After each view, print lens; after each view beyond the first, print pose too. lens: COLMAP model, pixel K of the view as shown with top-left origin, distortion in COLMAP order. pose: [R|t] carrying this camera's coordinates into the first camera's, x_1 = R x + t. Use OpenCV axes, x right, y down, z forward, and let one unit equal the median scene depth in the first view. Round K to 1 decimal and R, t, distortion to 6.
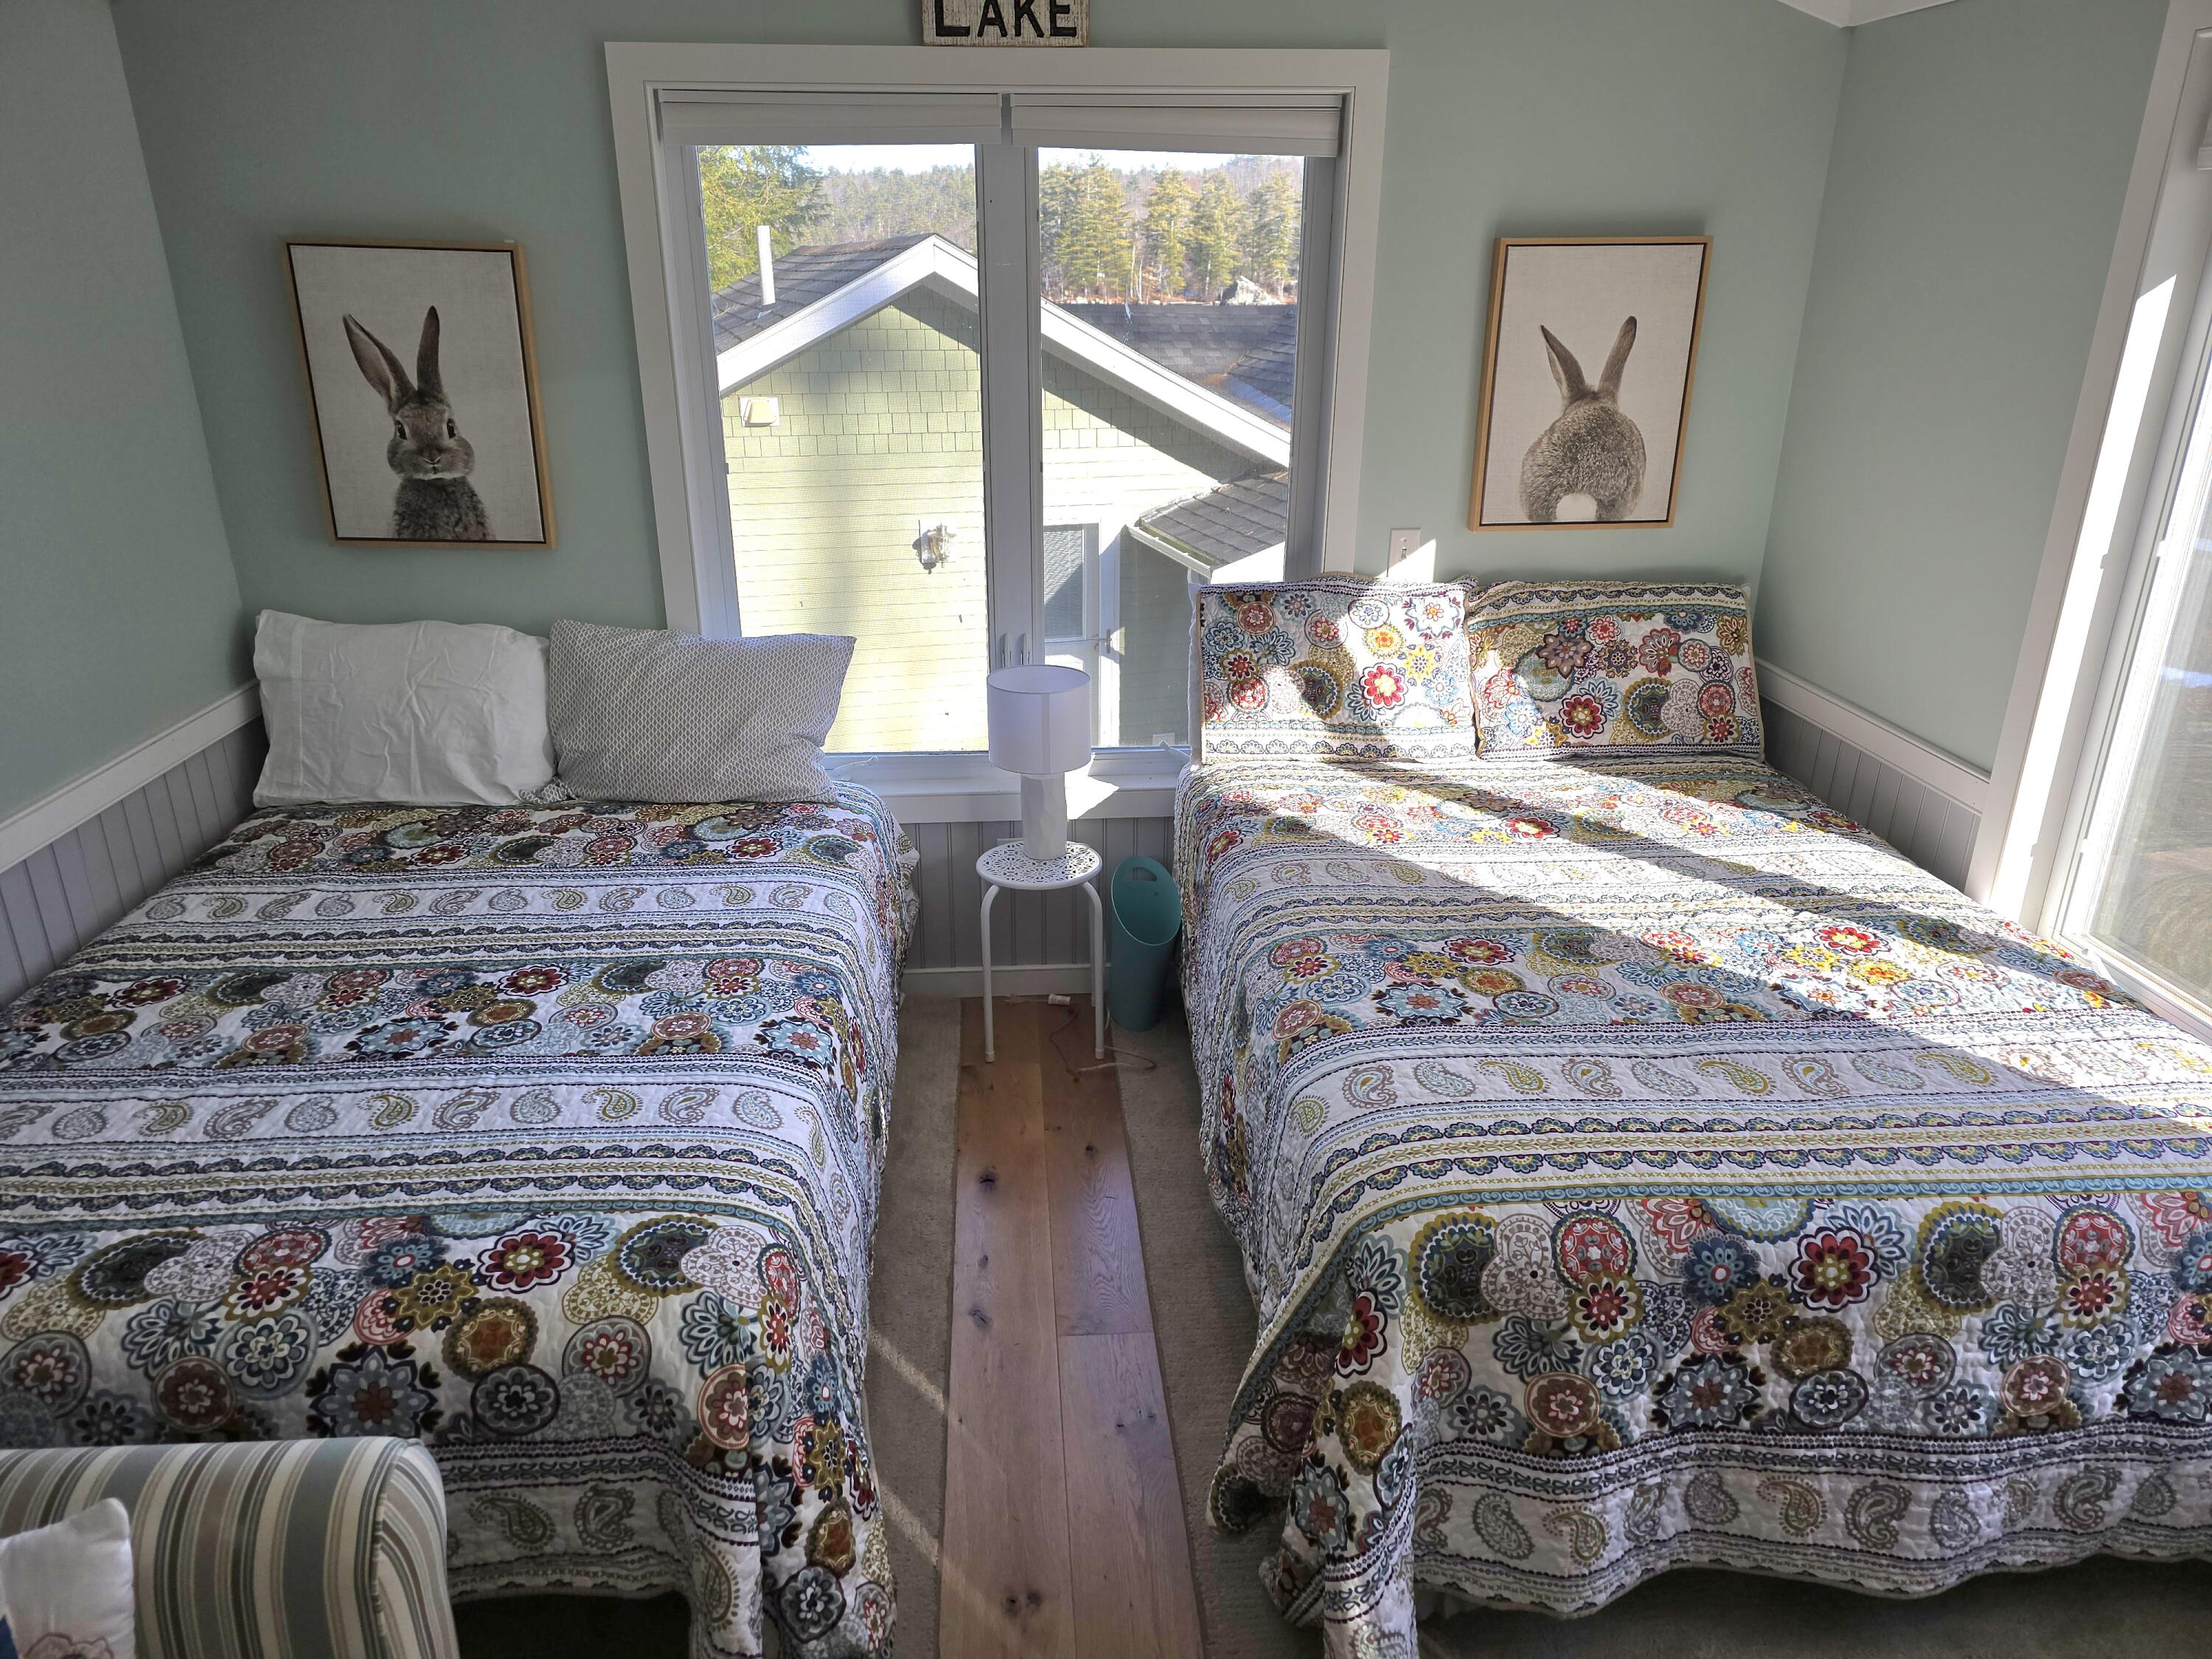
lens RADIAL K [[1472.9, 0, 1110.1], [0, 1472.9, 832.0], [0, 0, 1]] dist [0.063309, -0.055364]
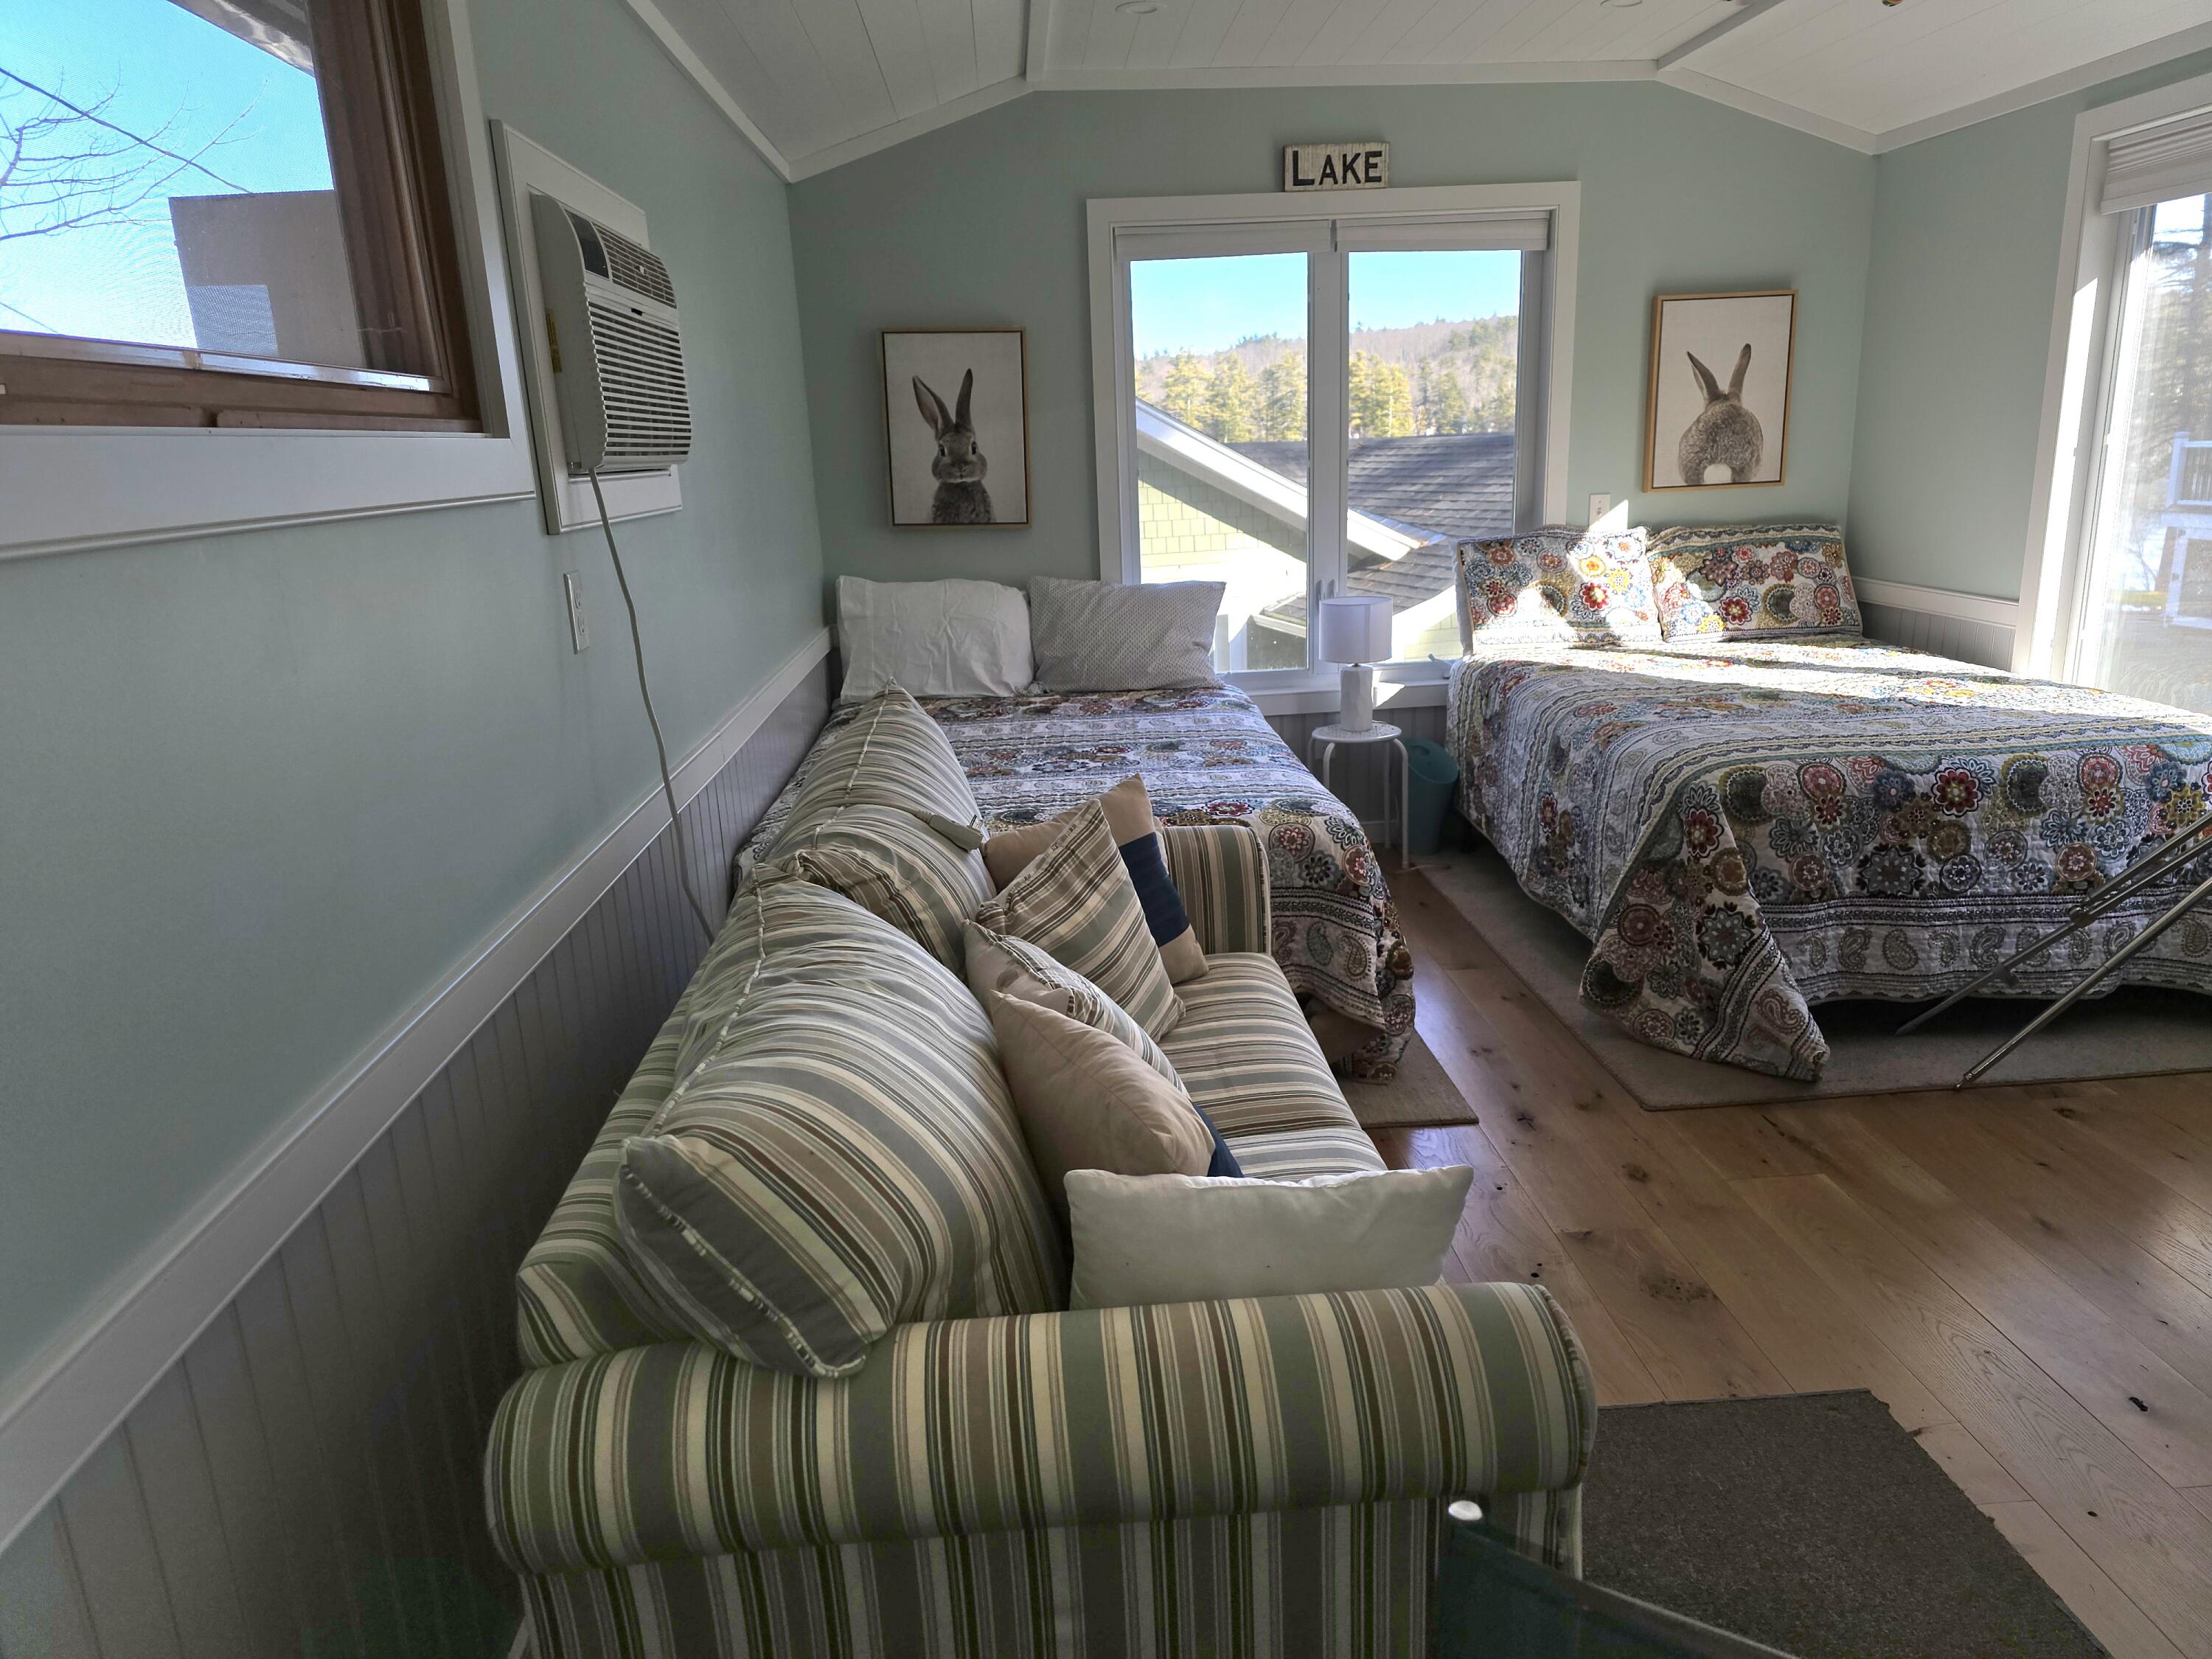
lens RADIAL K [[1472.9, 0, 1143.0], [0, 1472.9, 815.9], [0, 0, 1]] dist [0.063309, -0.055364]
pose [[0.999165, -0.040613, -0.004544, -0.293187], [0.039816, 0.992496, -0.115613, 0.298253], [0.009205, 0.115335, 0.993284, -0.477583]]
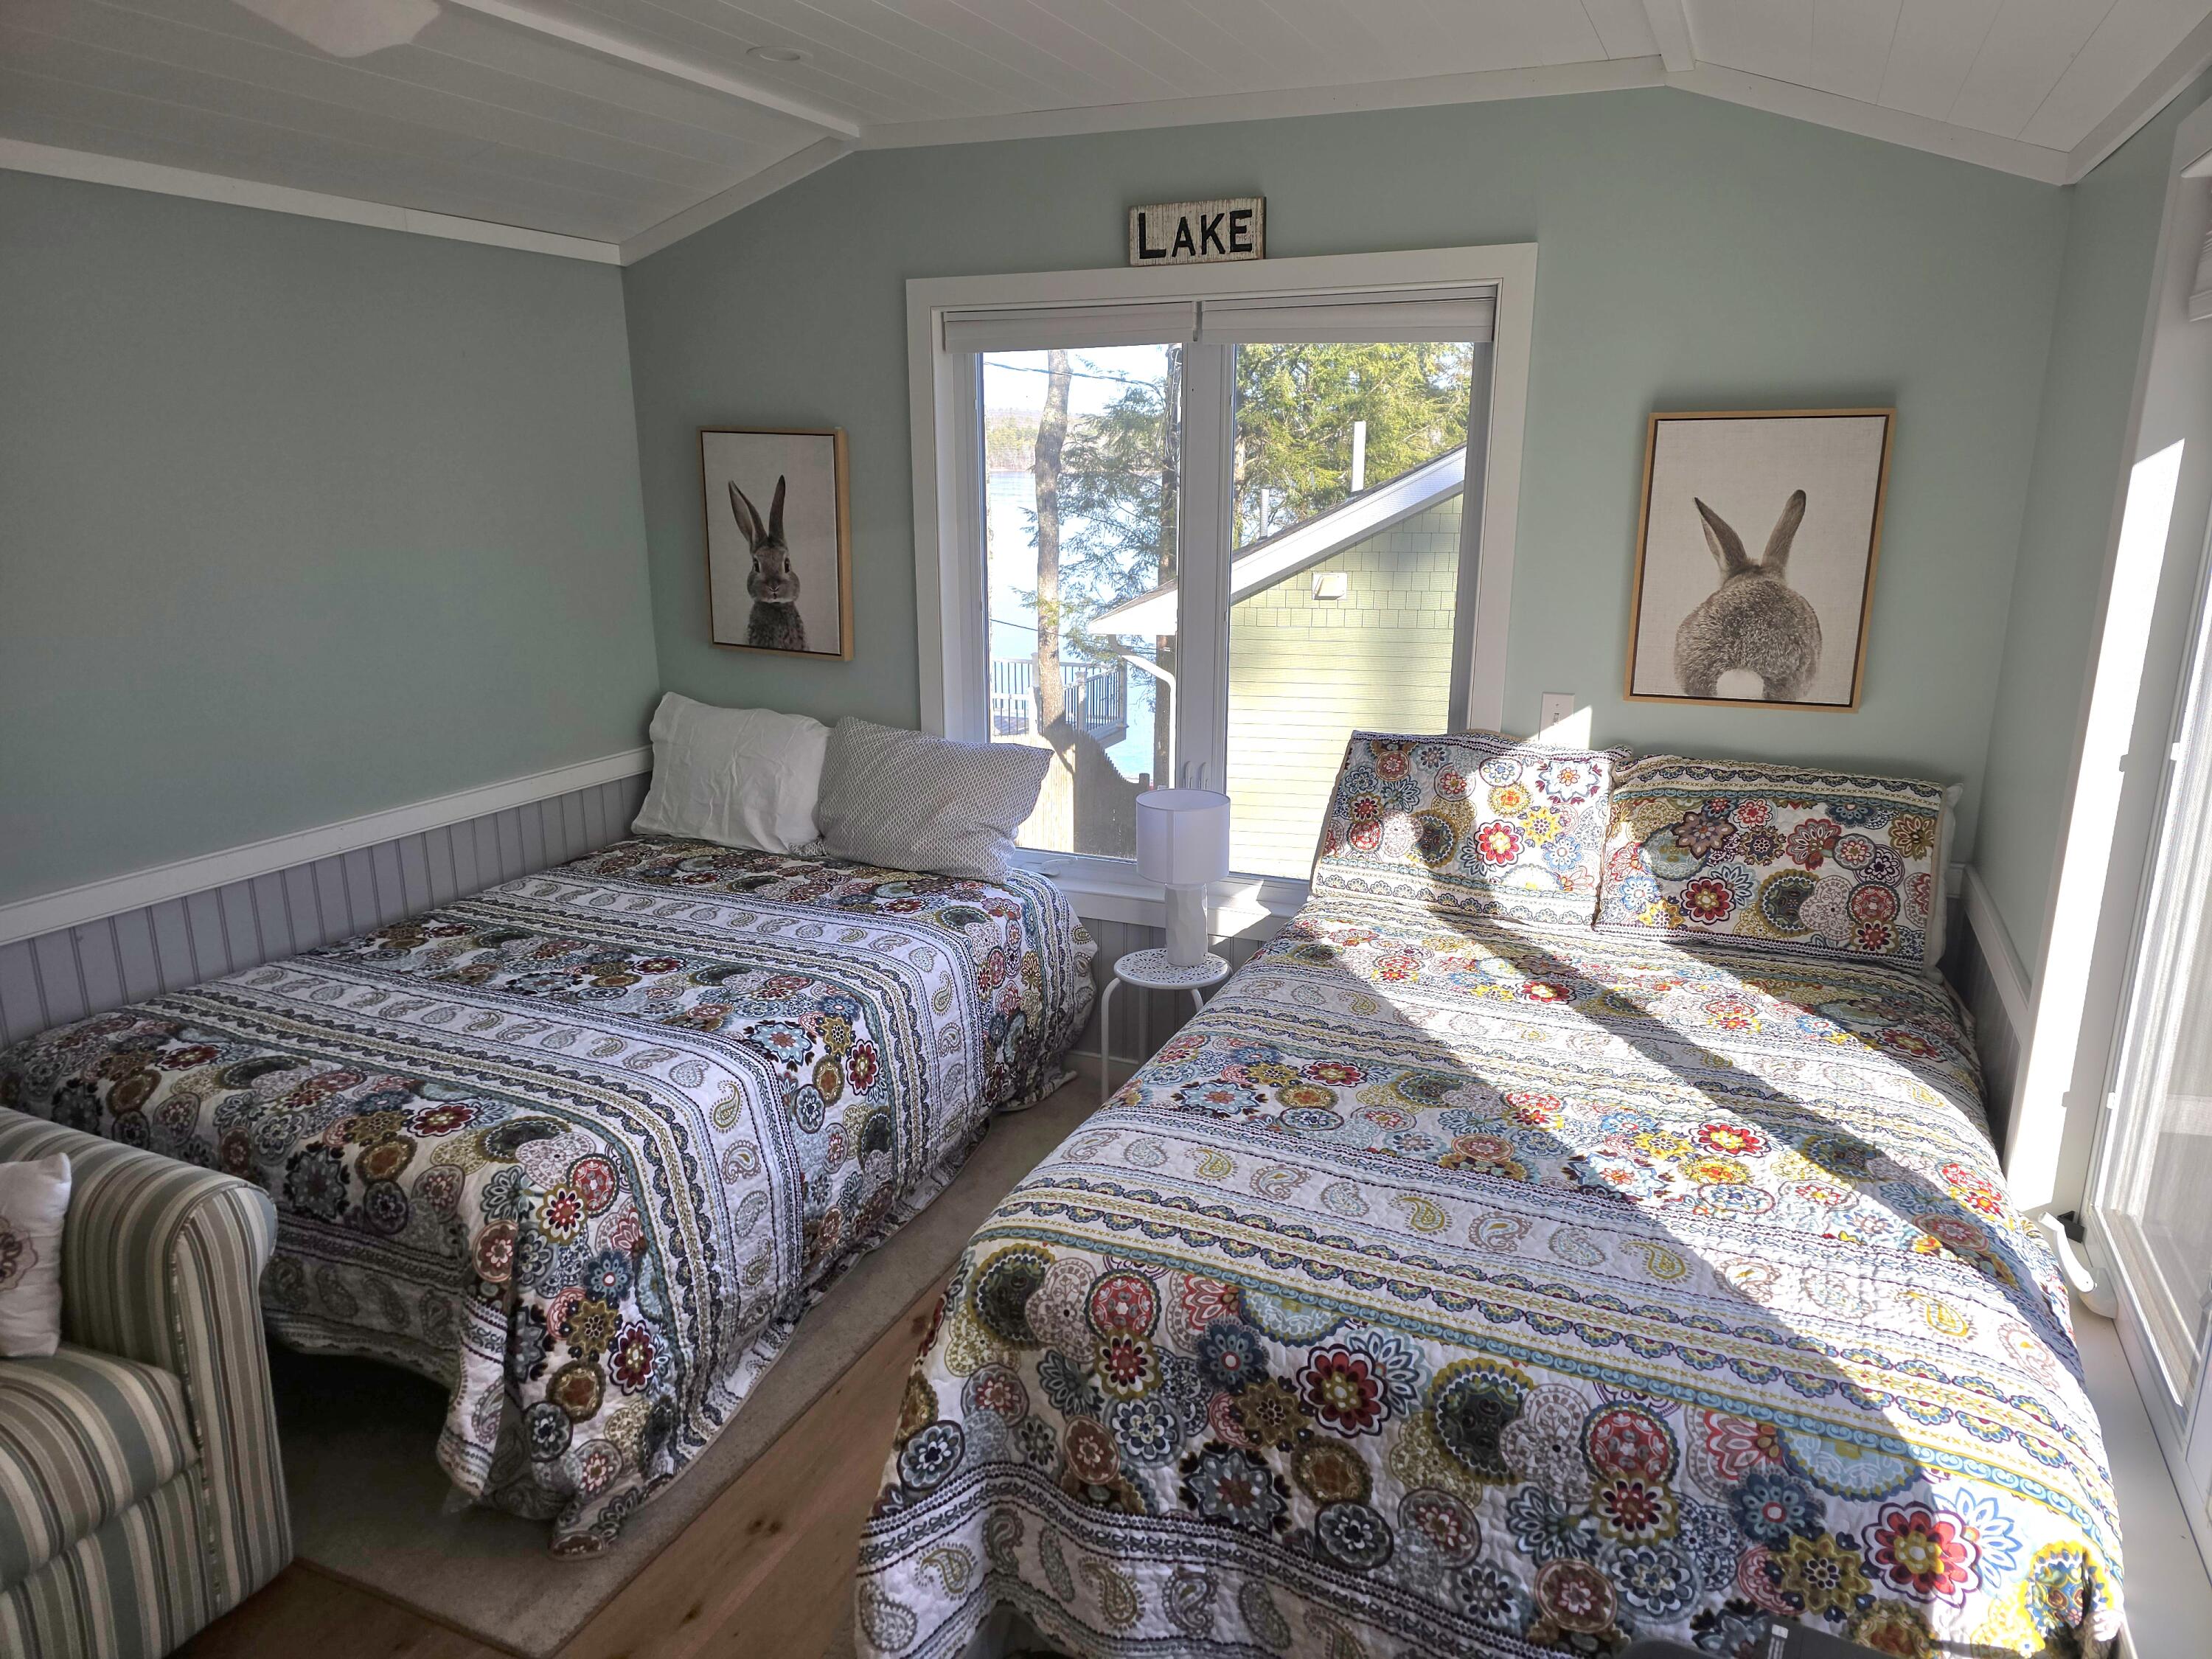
lens RADIAL K [[1472.9, 0, 1121.5], [0, 1472.9, 833.2], [0, 0, 1]] dist [0.063309, -0.055364]
pose [[0.886727, 0.113215, -0.448216, 0.456331], [-0.165492, 0.983034, -0.079095, 0.017759], [0.431657, 0.144312, 0.890419, -0.002657]]
